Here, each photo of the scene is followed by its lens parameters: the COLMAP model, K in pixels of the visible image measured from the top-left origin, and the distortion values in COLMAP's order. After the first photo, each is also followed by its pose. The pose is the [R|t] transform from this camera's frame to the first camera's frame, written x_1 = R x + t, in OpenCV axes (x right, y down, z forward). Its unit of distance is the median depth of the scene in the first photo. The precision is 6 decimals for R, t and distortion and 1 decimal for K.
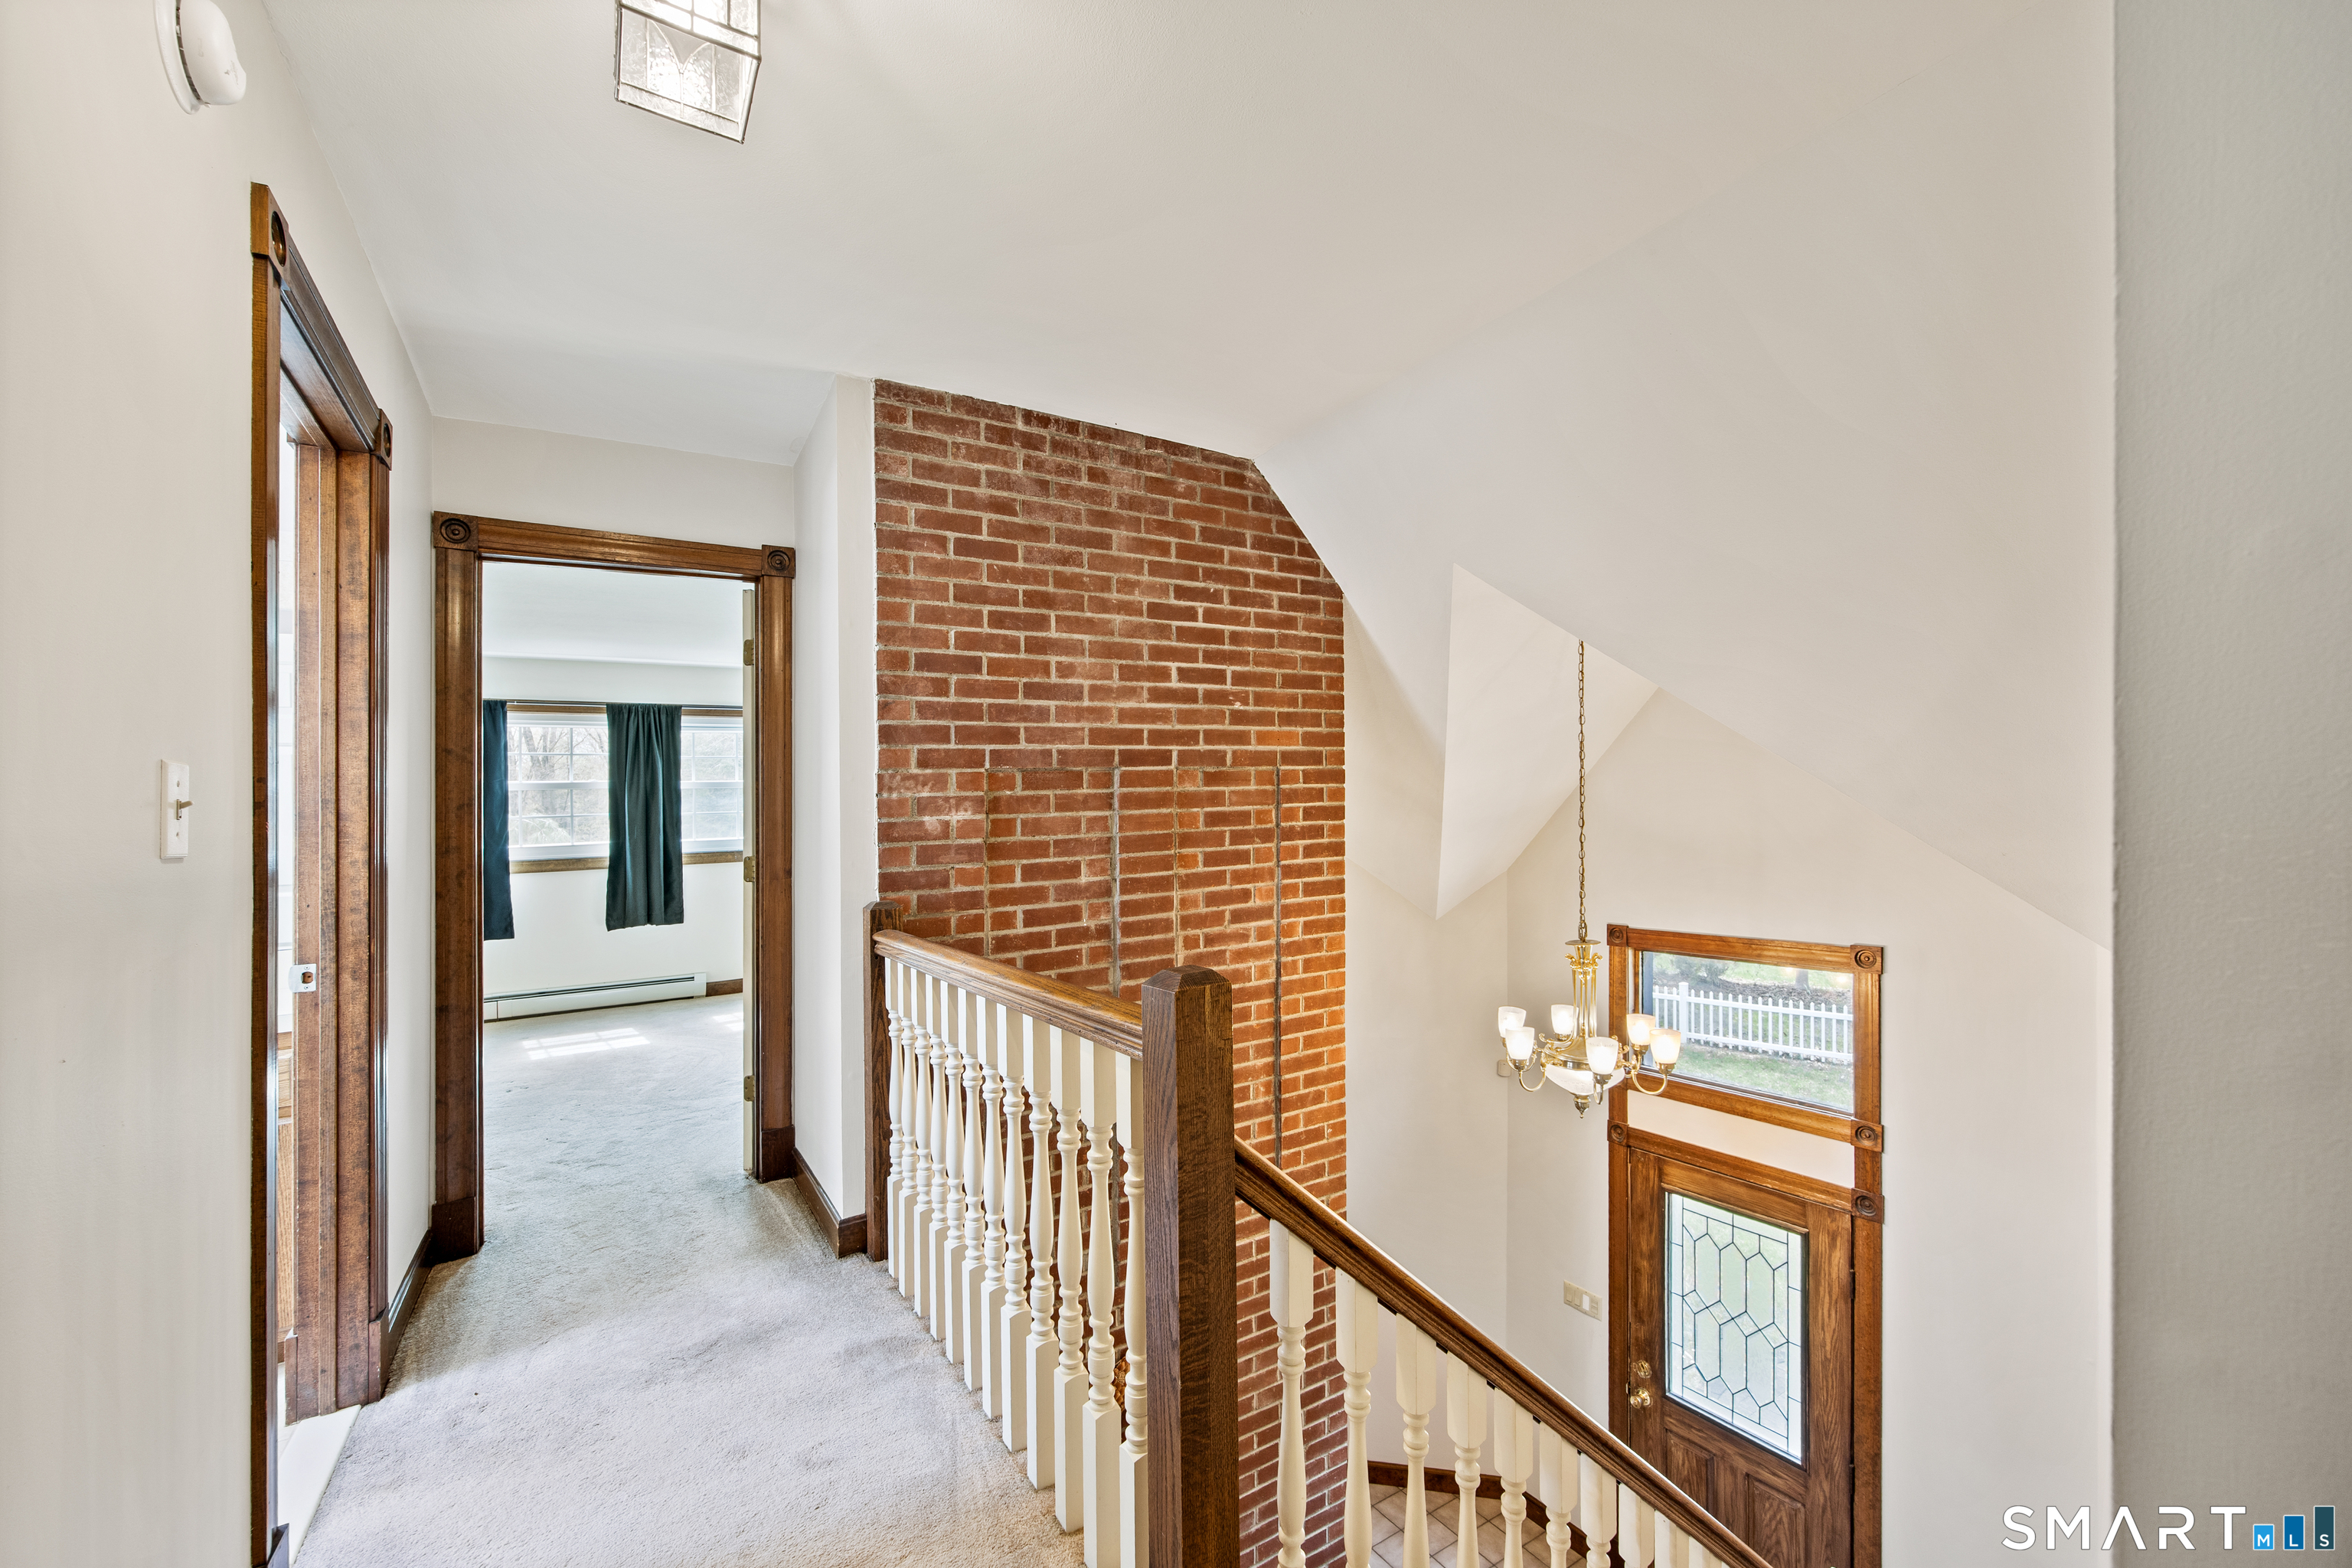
lens RADIAL K [[942.7, 0, 1176.0], [0, 942.7, 784.0], [0, 0, 1]] dist [0.000493, 0.000166]
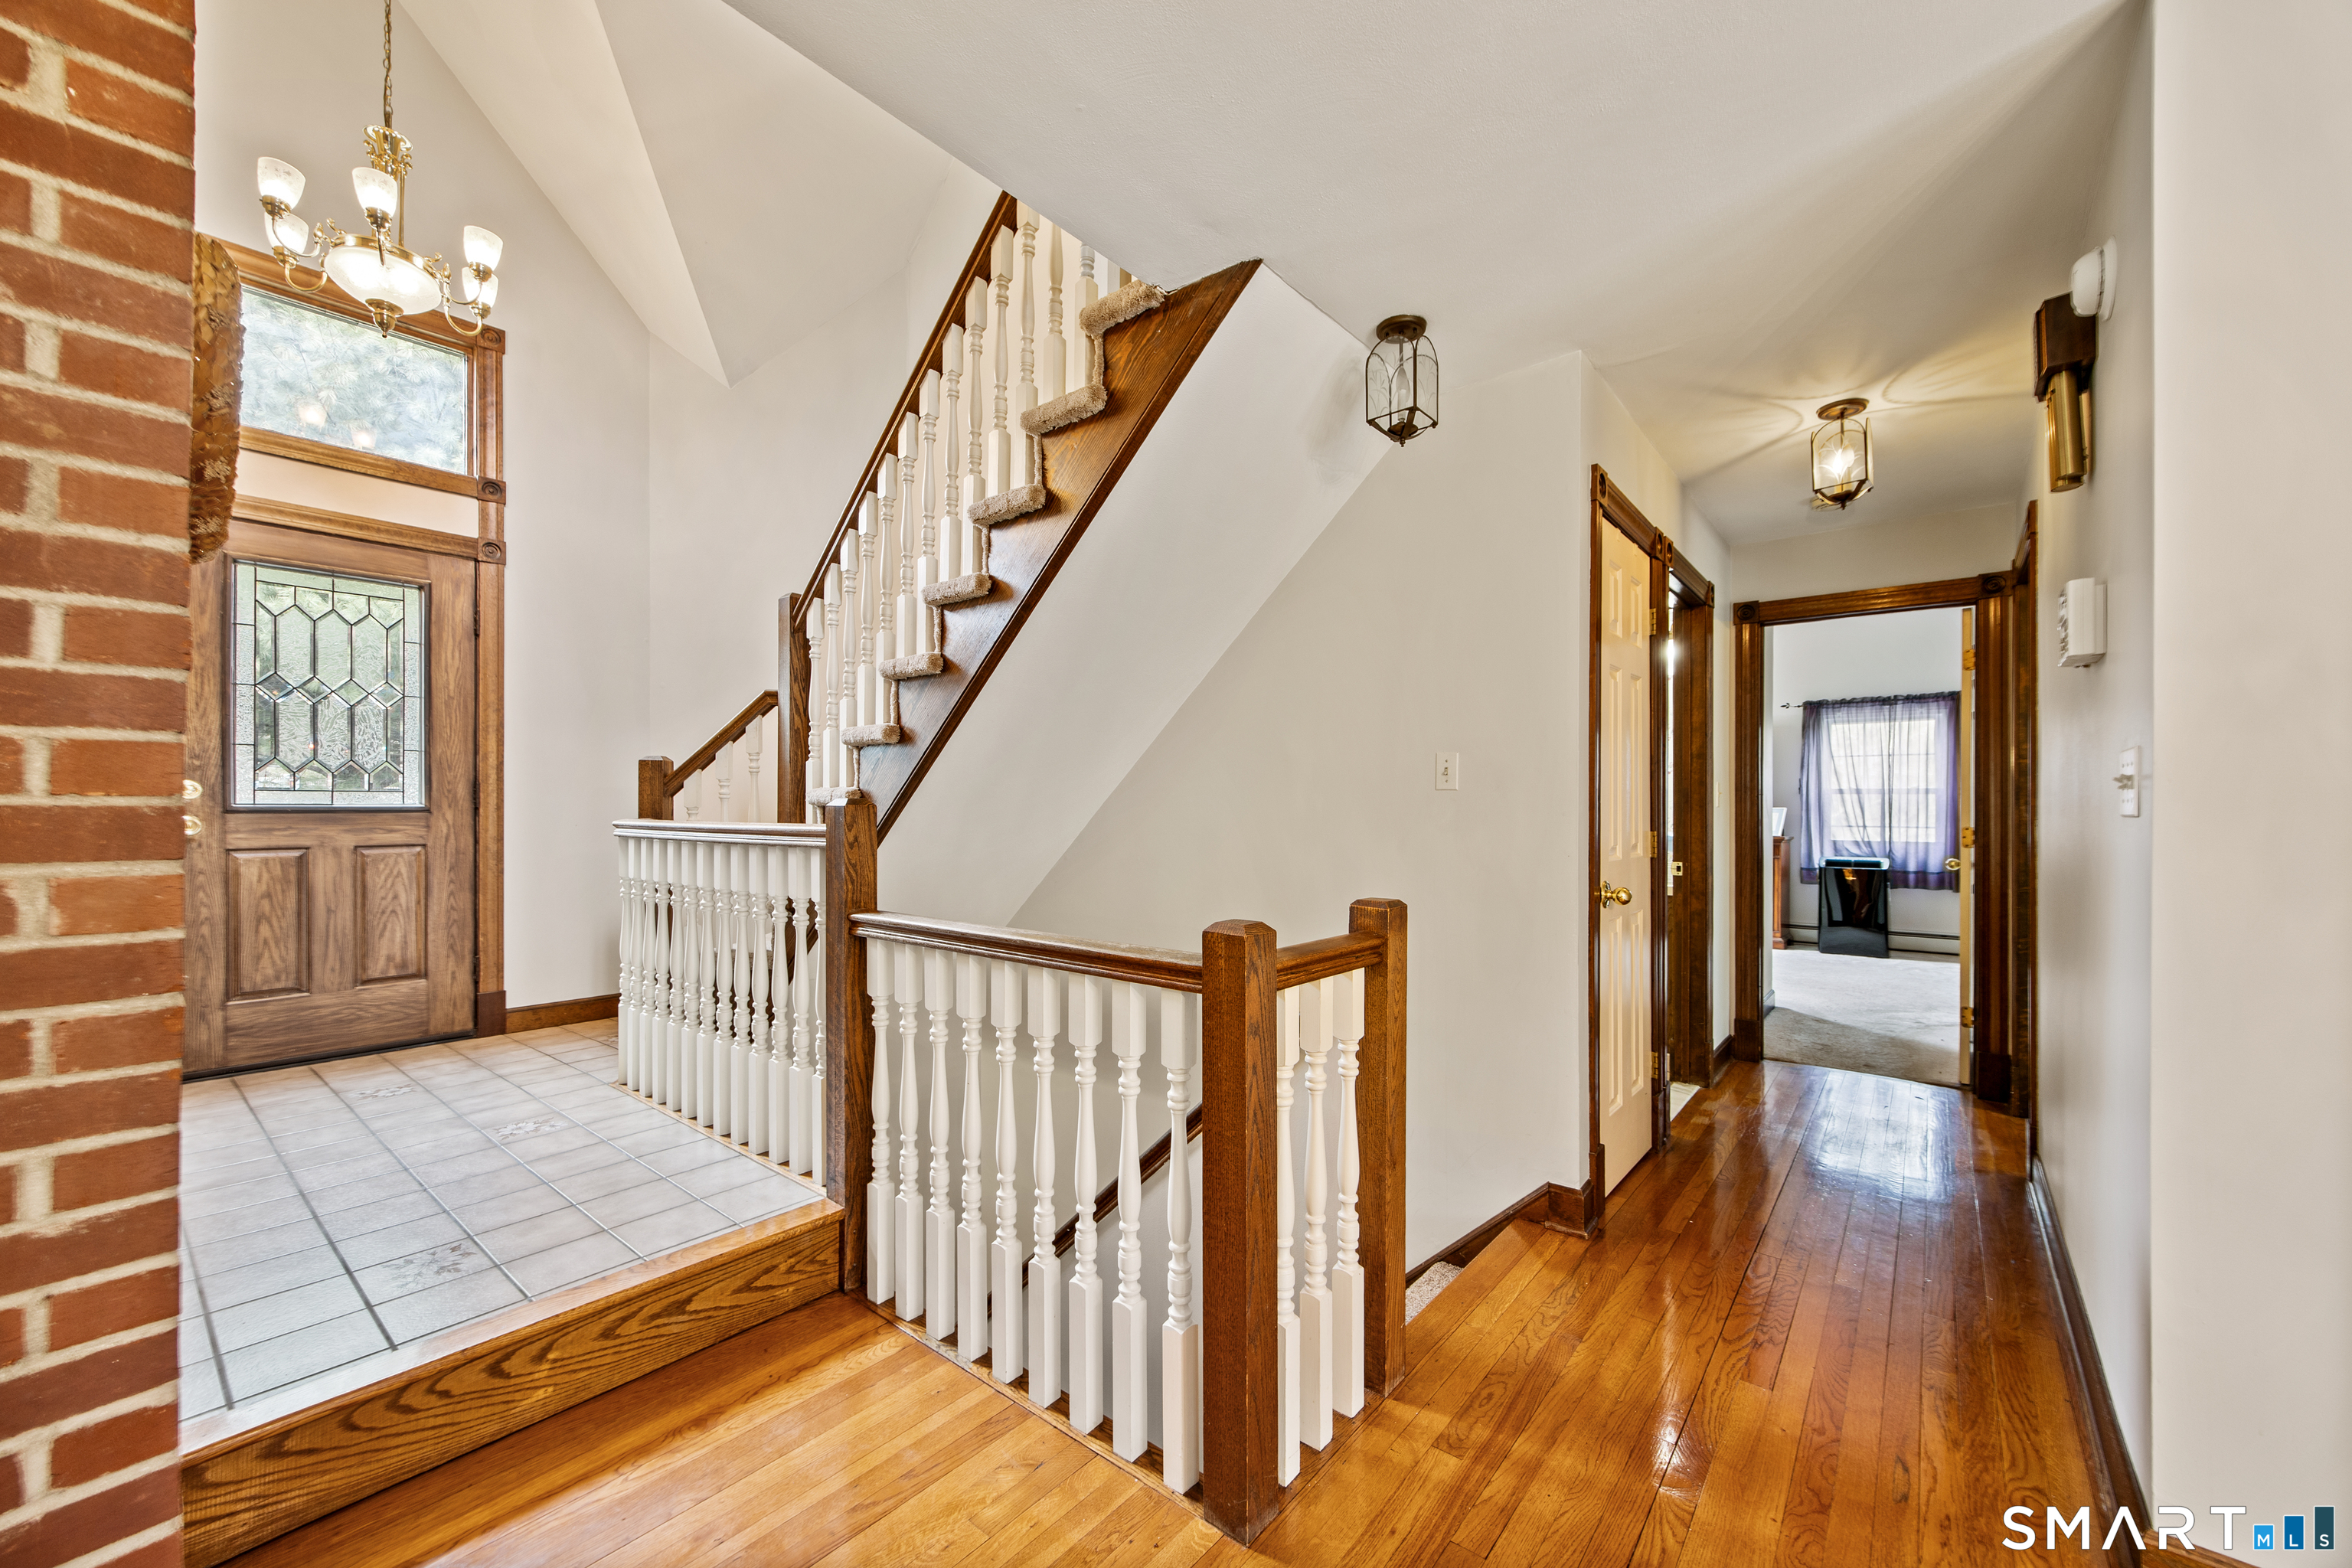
lens RADIAL K [[916.0, 0, 1177.7], [0, 916.0, 796.6], [0, 0, 1]] dist [-0.000103, 0.000120]
pose [[-0.317145, 0.029833, 0.947908, -0.530922], [-0.010915, 0.999324, -0.035103, 0.748135], [-0.948314, -0.021479, -0.316605, 0.554075]]
